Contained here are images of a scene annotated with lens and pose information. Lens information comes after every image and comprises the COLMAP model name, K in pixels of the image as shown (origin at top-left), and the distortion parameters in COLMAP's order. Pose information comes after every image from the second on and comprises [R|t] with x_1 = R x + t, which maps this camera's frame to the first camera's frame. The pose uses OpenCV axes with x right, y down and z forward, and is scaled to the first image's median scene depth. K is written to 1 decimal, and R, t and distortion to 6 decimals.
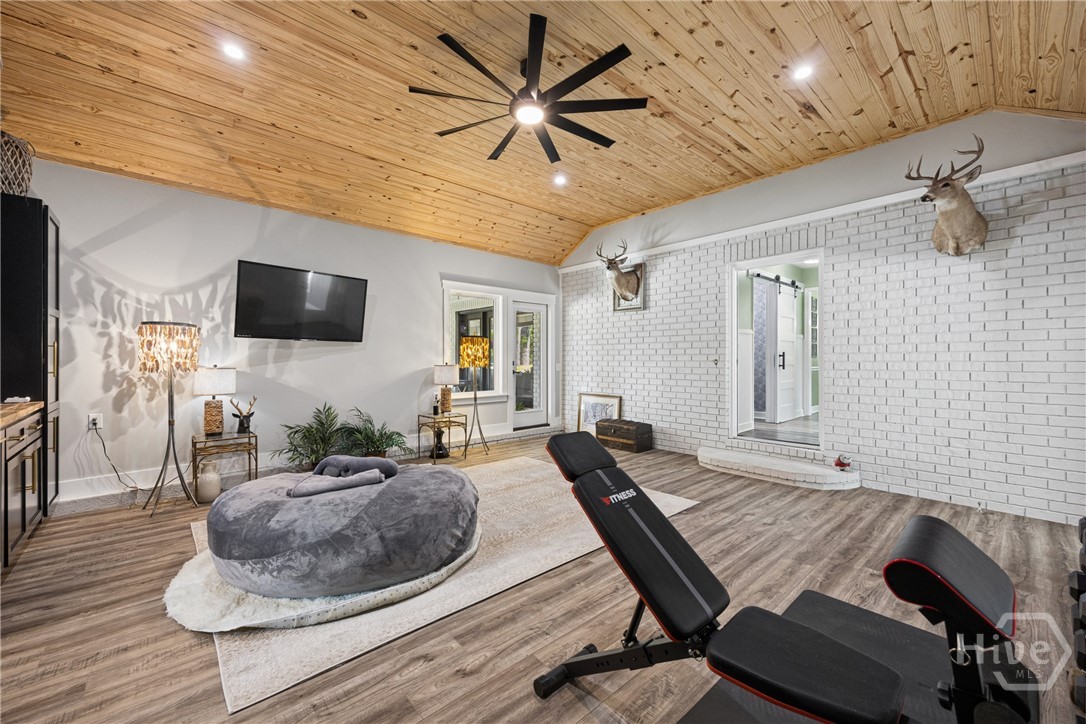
lens RADIAL K [[447.6, 0, 543.0], [0, 447.6, 362.0], [0, 0, 1]] dist [0.001628, 0.000061]
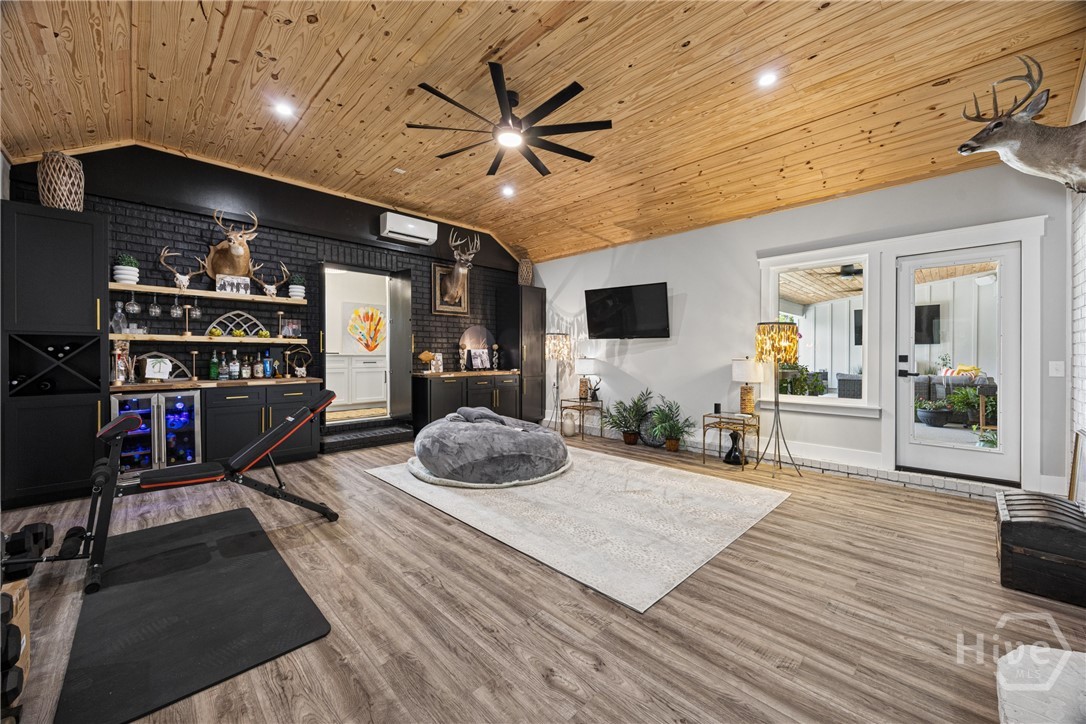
lens RADIAL K [[423.5, 0, 547.2], [0, 423.5, 363.1], [0, 0, 1]] dist [-0.003142, -0.000219]
pose [[0.017415, 0.023961, -0.999561, 0.865323], [-0.004394, 0.999705, 0.023887, -0.006218], [0.999839, 0.003976, 0.017516, 0.874974]]
